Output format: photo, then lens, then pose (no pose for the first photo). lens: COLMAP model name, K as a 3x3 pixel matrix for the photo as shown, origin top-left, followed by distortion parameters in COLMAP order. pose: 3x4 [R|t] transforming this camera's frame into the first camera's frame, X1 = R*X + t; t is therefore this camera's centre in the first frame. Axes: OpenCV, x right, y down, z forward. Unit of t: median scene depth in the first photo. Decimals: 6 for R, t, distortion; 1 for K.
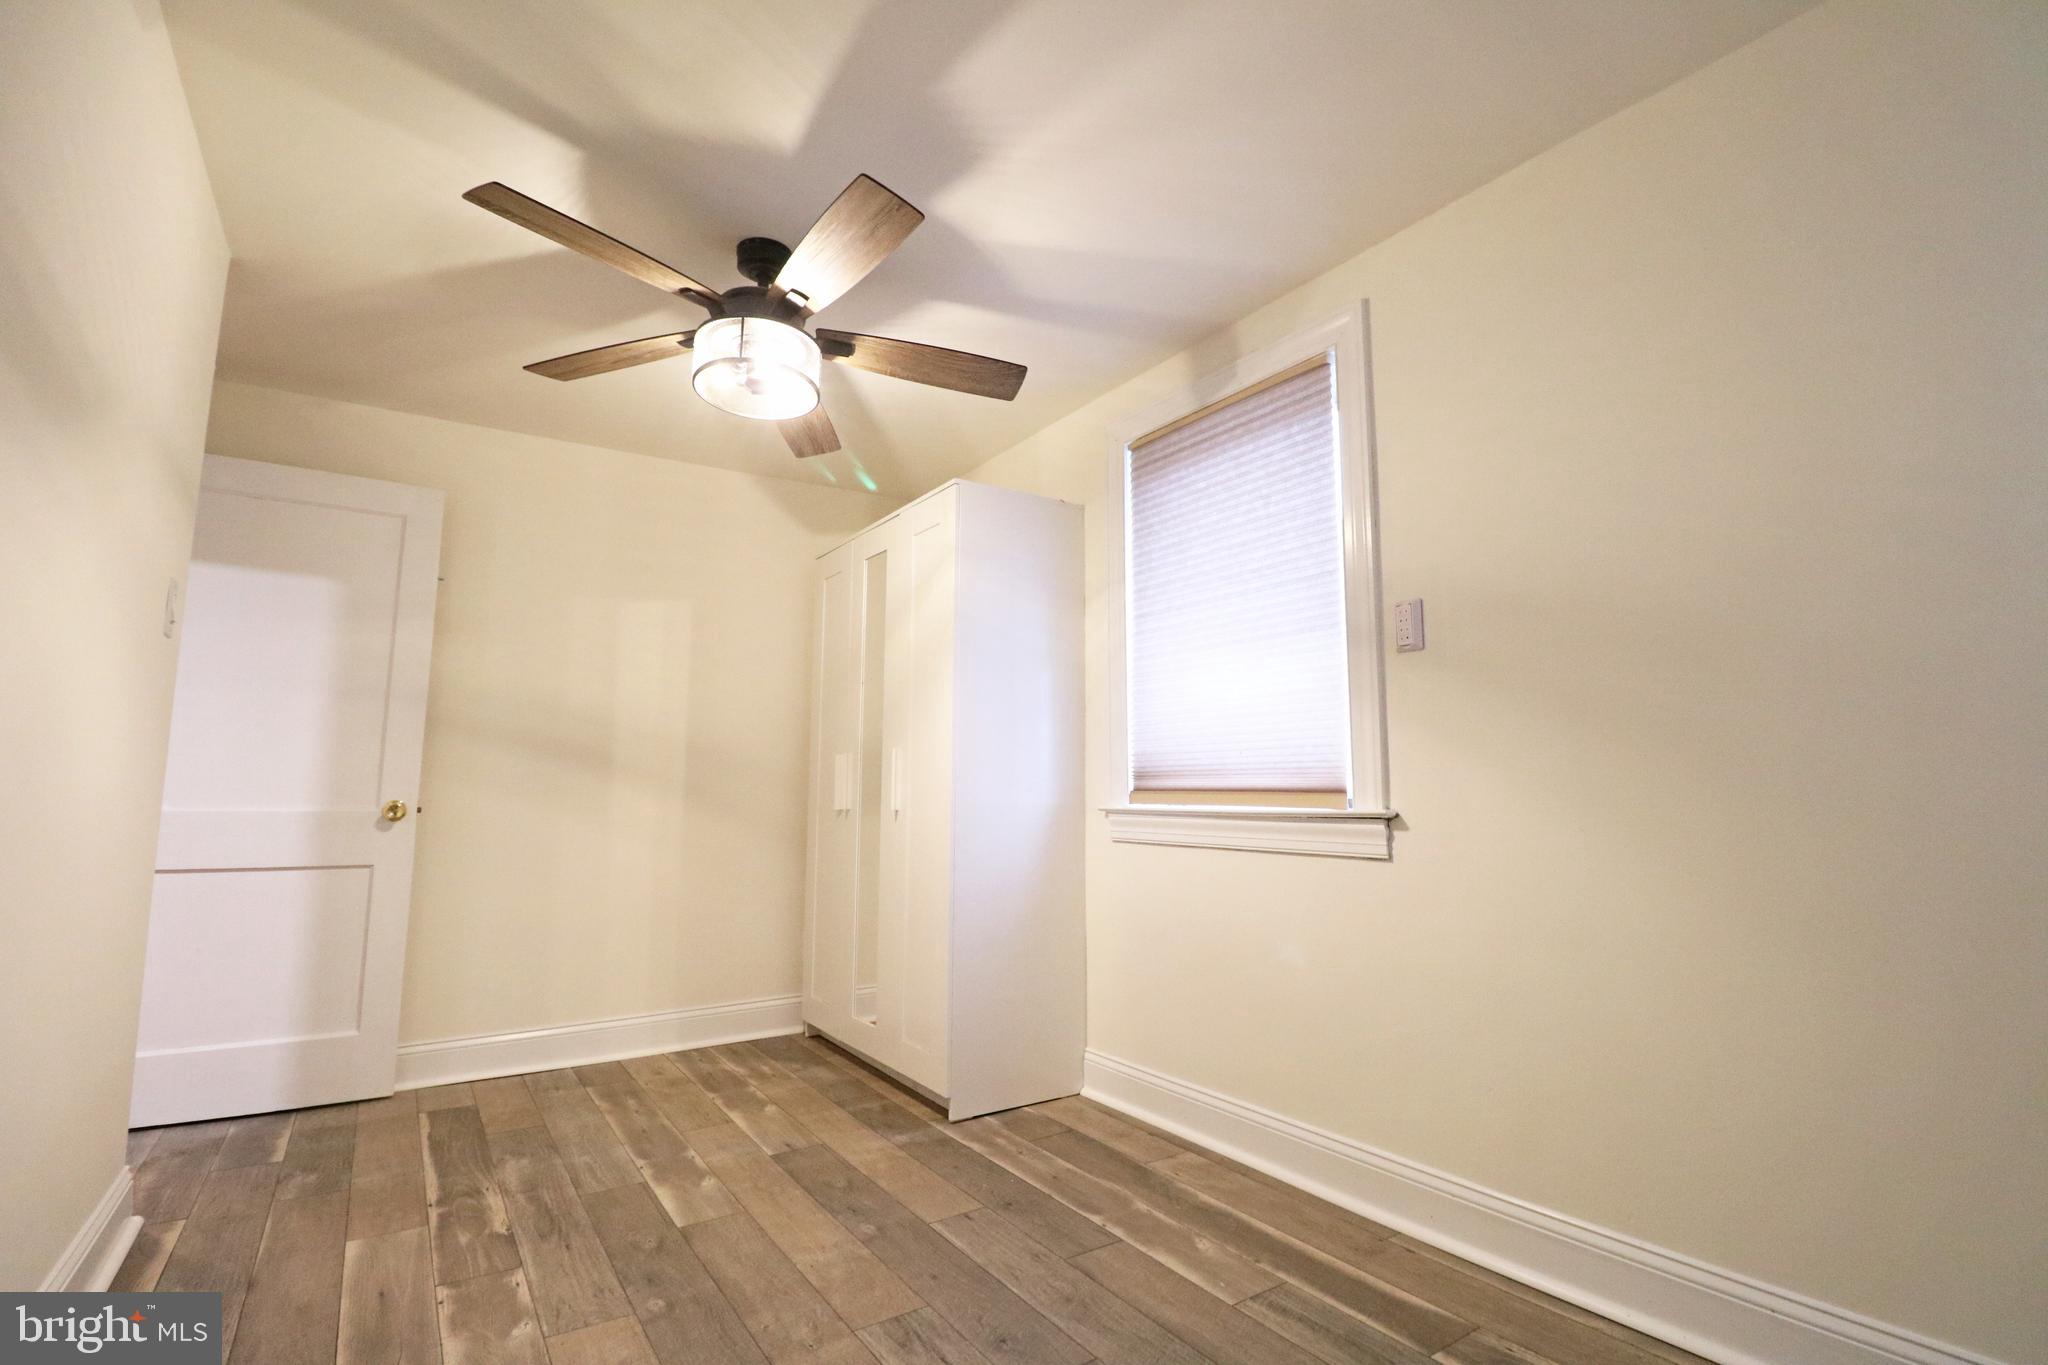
lens RADIAL K [[954.1, 0, 1038.9], [0, 954.1, 674.0], [0, 0, 1]] dist [-0.000603, -0.010376]
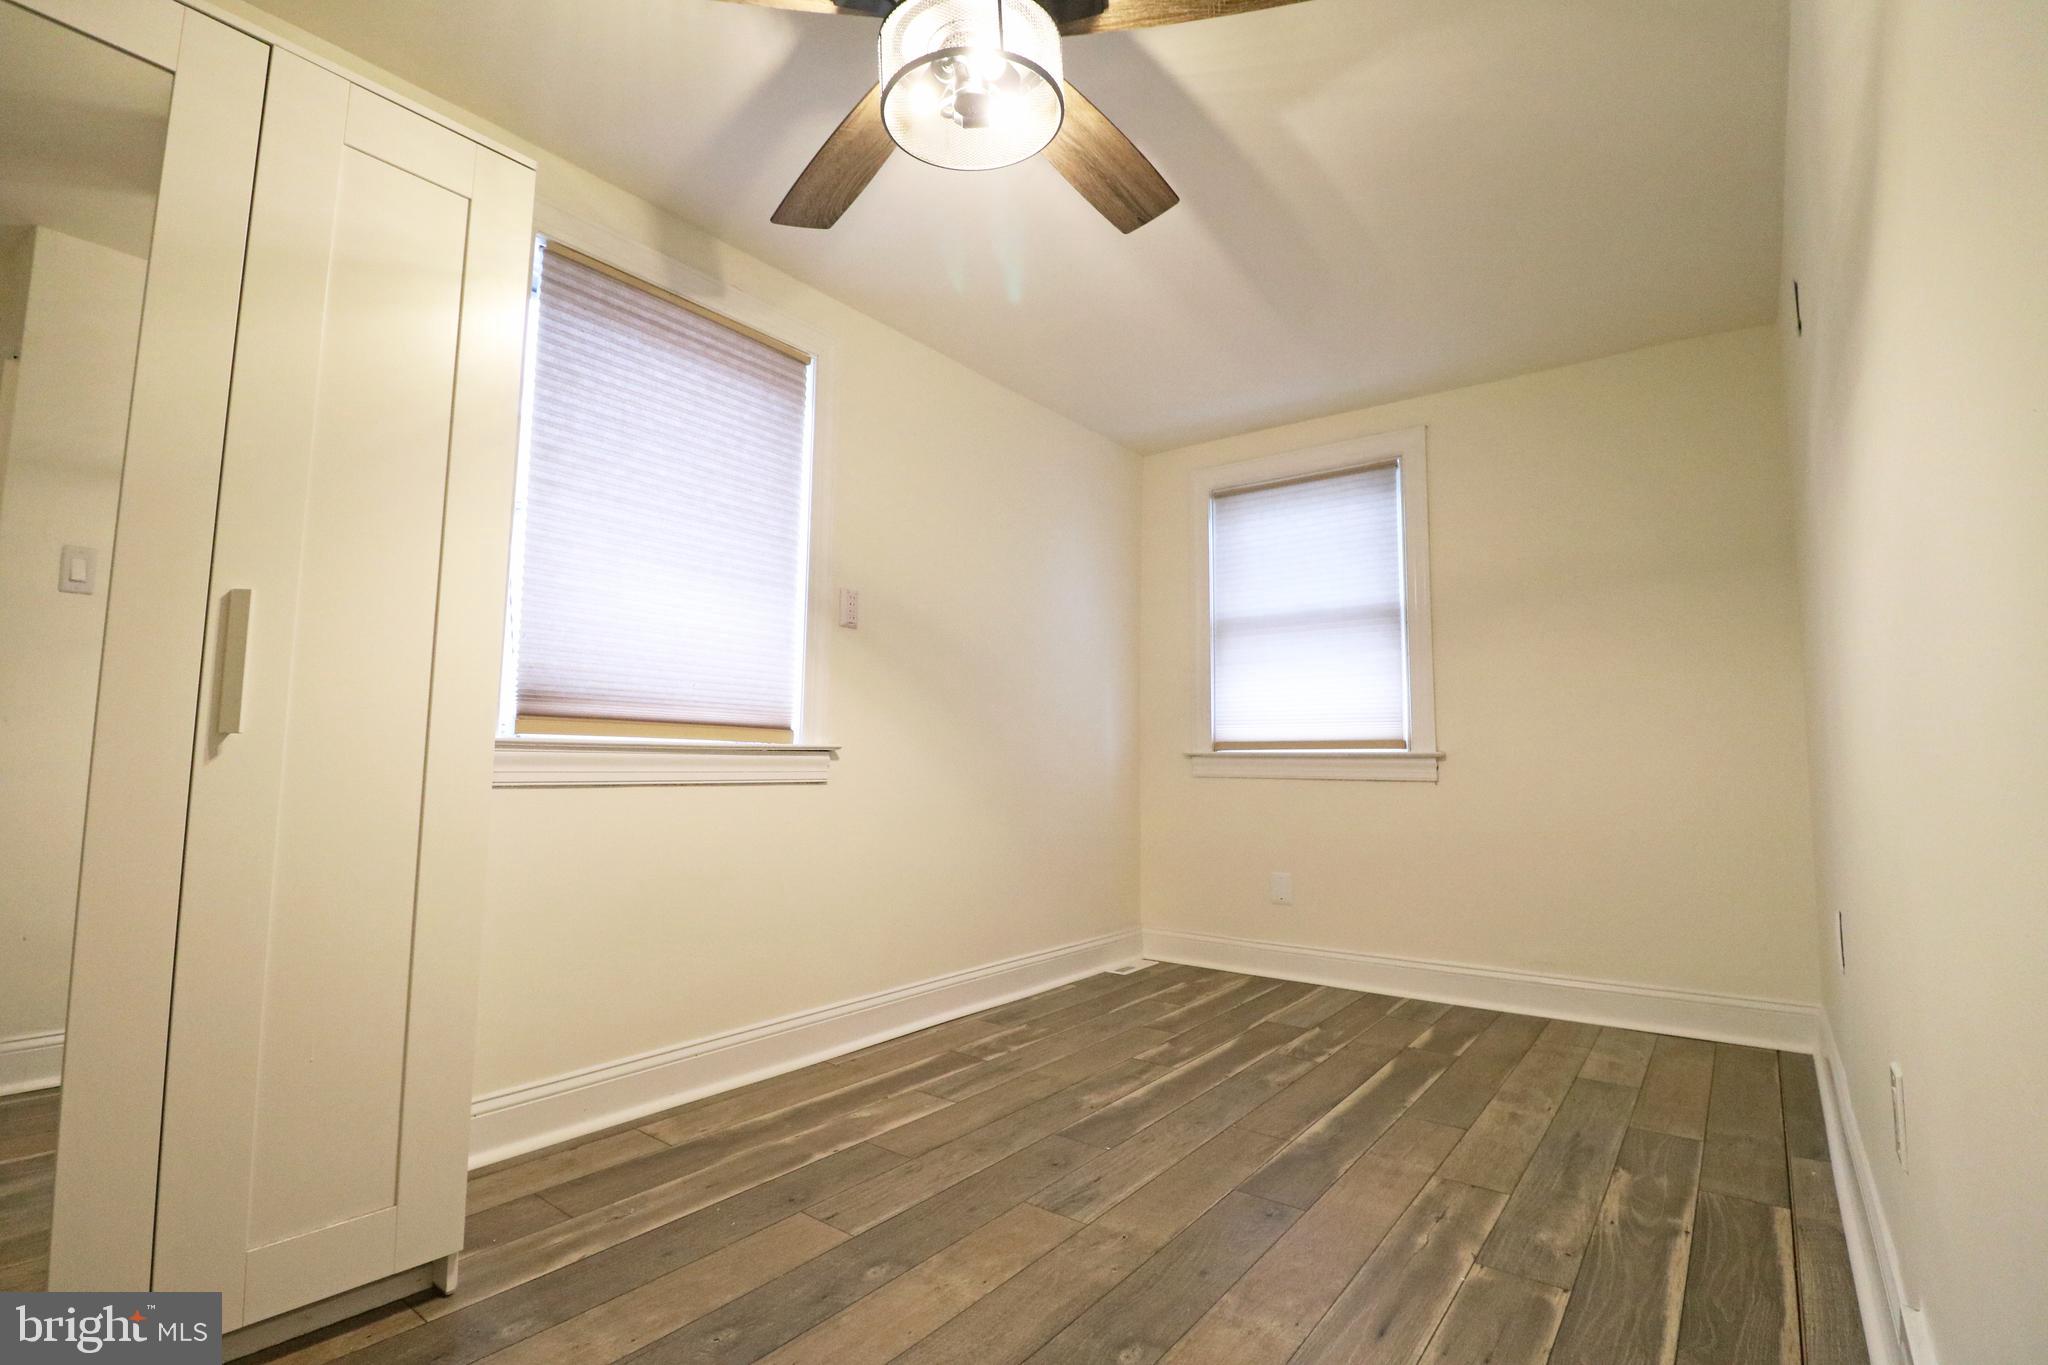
lens RADIAL K [[954.1, 0, 1037.6], [0, 954.1, 680.0], [0, 0, 1]] dist [-0.000603, -0.010376]
pose [[-0.328514, 0.077520, 0.941312, -0.862959], [-0.128316, 0.983723, -0.125795, 0.165172], [-0.935742, -0.162111, -0.313220, 1.045512]]
